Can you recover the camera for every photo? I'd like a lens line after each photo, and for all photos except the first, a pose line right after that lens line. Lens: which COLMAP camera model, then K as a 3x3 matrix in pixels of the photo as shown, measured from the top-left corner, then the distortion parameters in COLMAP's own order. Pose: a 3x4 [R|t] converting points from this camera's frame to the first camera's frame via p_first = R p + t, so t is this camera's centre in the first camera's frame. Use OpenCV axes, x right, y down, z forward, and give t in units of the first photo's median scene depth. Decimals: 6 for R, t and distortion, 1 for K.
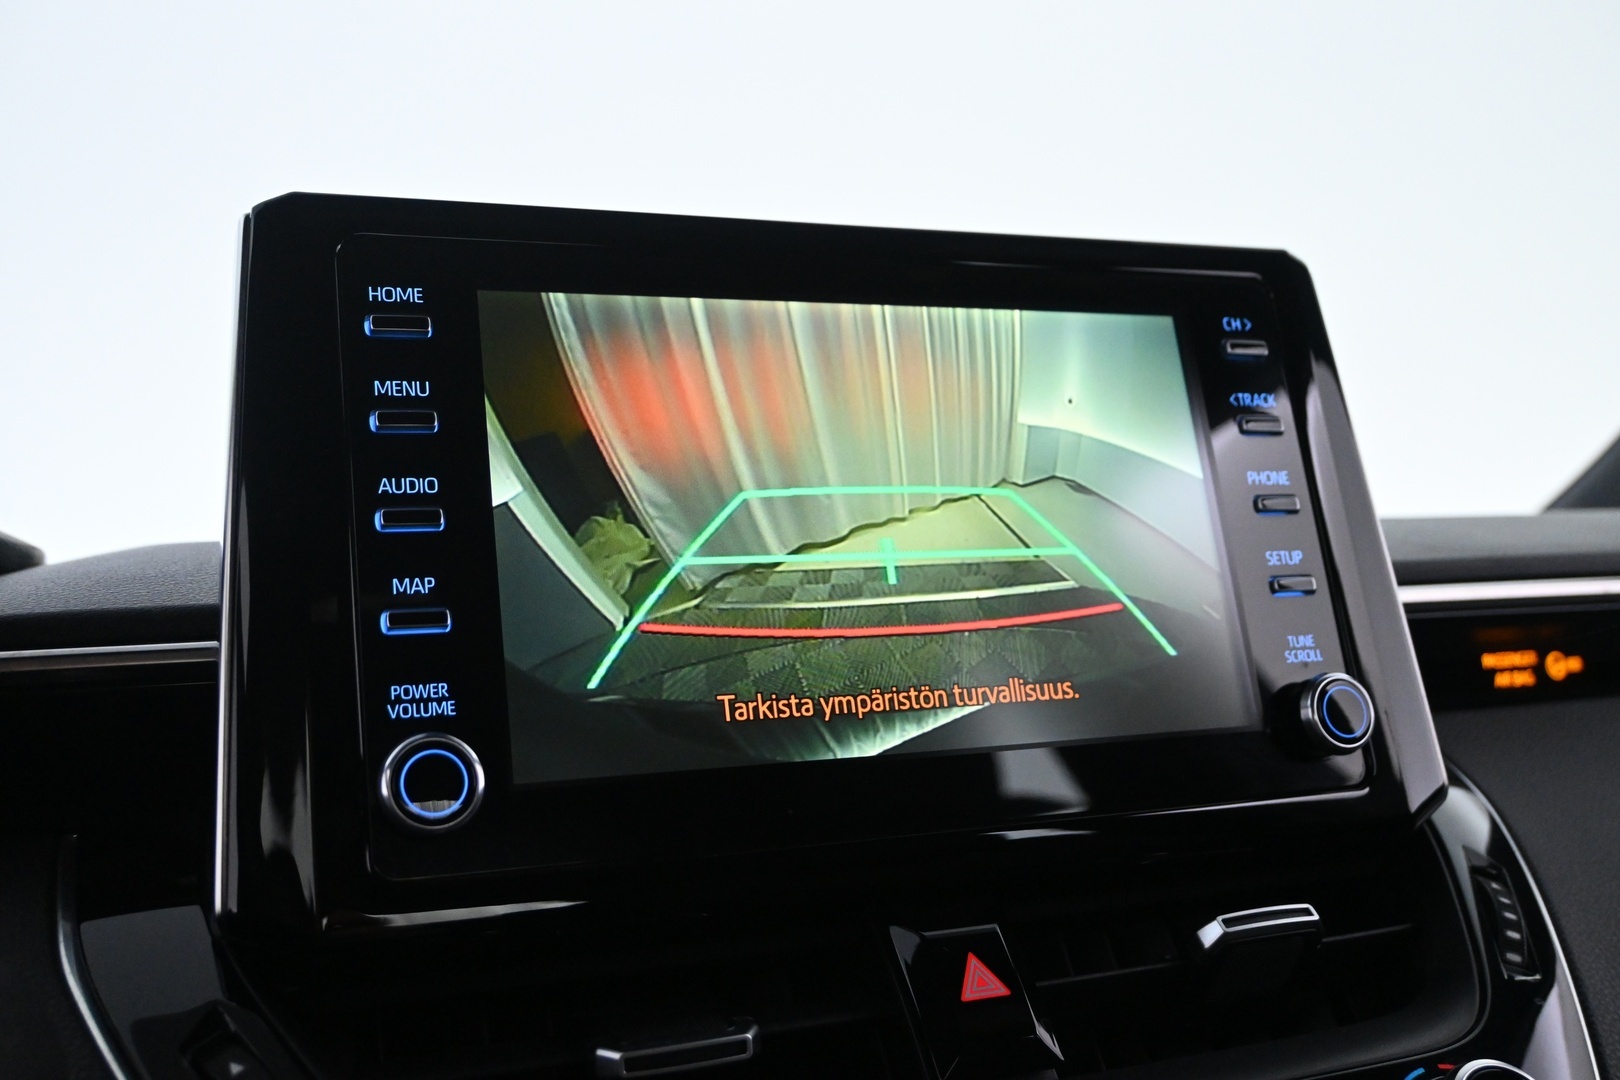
lens RADIAL K [[1572.7, 0, 810.0], [0, 1572.7, 540.0], [0, 0, 1]] dist [-0.001002, 0.005863]
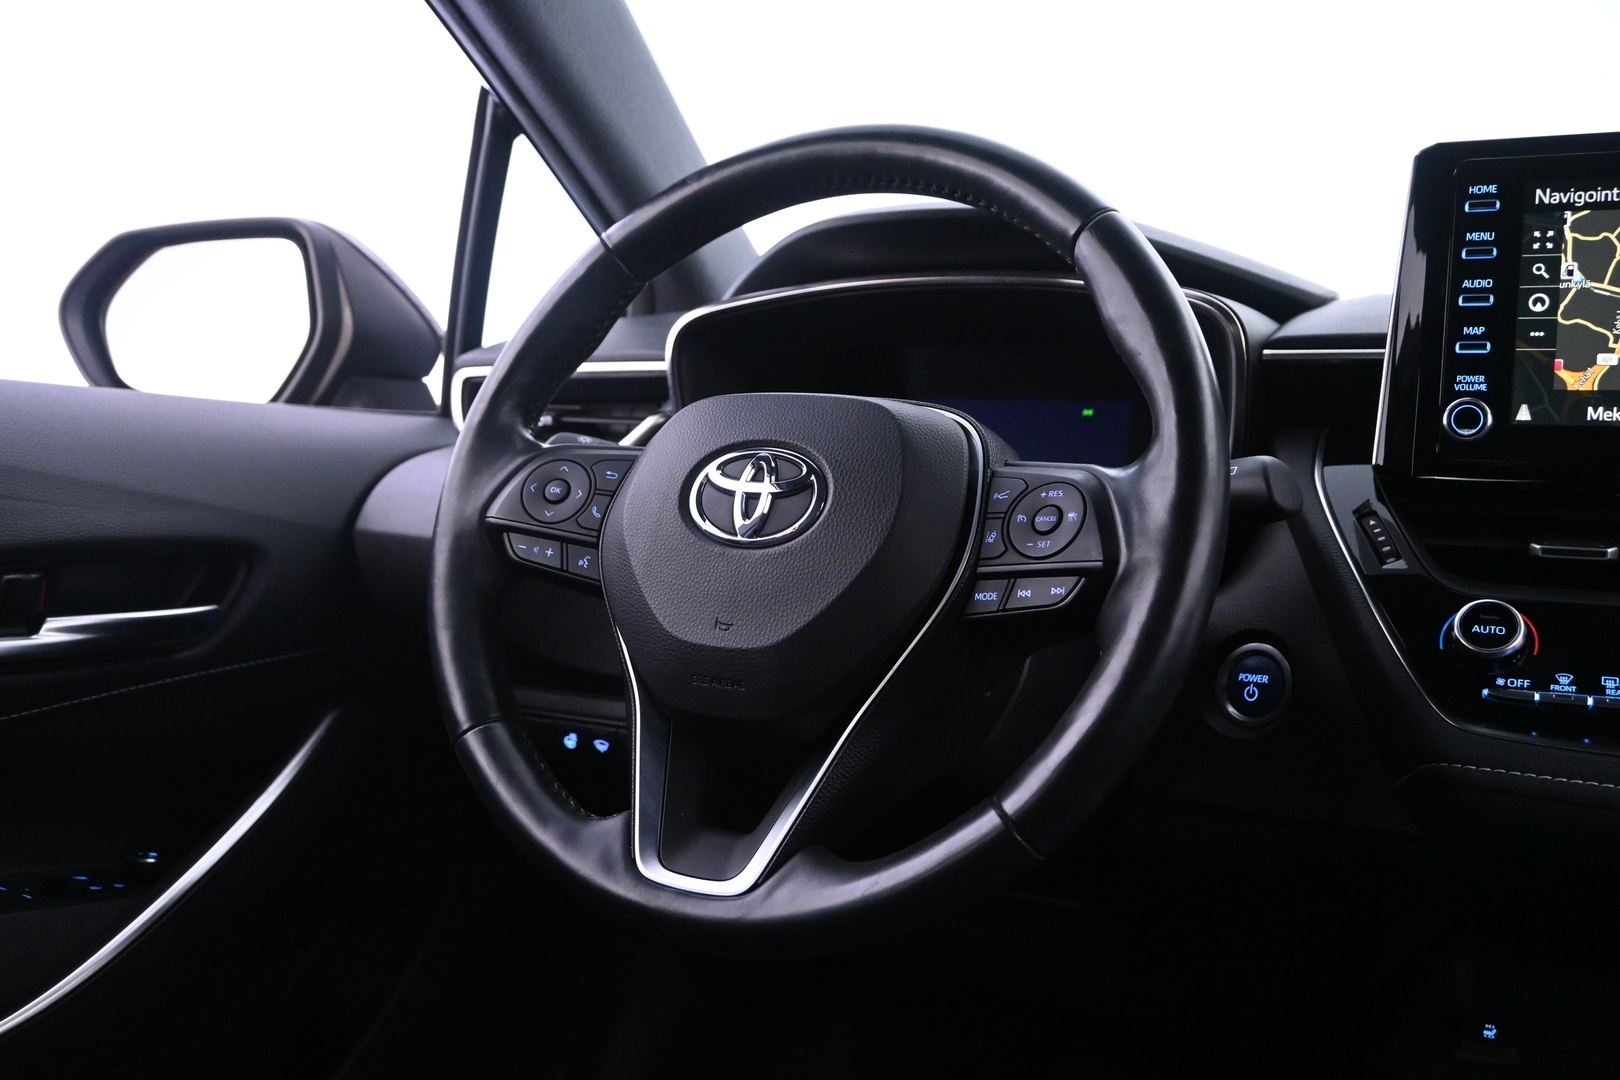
lens RADIAL K [[1384.5, 0, 810.0], [0, 1384.5, 540.0], [0, 0, 1]] dist [0.005128, 0.001164]
pose [[0.691315, 0.166461, -0.703118, 0.521133], [0.023335, 0.967450, 0.251984, -0.198582], [0.722177, -0.190608, 0.664928, -1.024687]]
